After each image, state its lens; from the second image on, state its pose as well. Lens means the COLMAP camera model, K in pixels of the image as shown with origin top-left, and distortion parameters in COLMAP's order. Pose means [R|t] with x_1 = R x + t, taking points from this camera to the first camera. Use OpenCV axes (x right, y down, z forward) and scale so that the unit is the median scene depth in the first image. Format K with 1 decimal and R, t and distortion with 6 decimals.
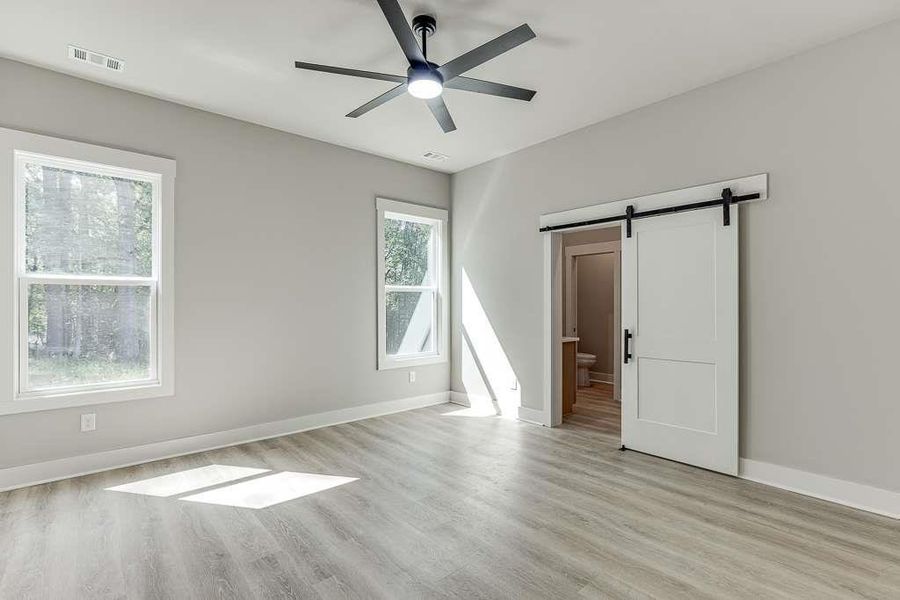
lens RADIAL K [[462.0, 0, 456.2], [0, 462.0, 300.7], [0, 0, 1]] dist [-0.001119, -0.000090]
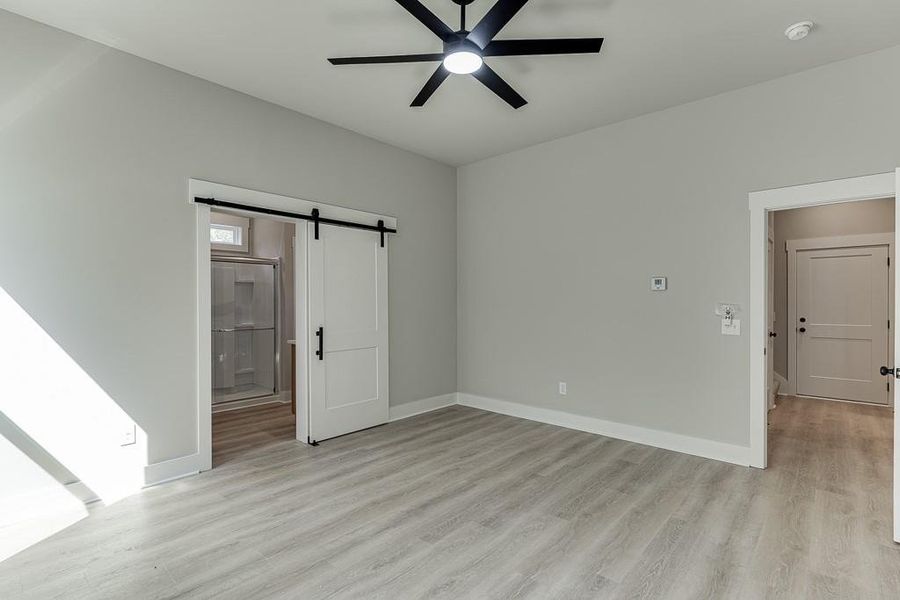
lens RADIAL K [[462.0, 0, 456.0], [0, 462.0, 302.4], [0, 0, 1]] dist [-0.001119, -0.000090]
pose [[-0.193044, -0.000149, 0.981190, -0.771447], [-0.004799, 0.999988, -0.000792, 0.005011], [-0.981178, -0.004862, -0.193043, 0.969724]]
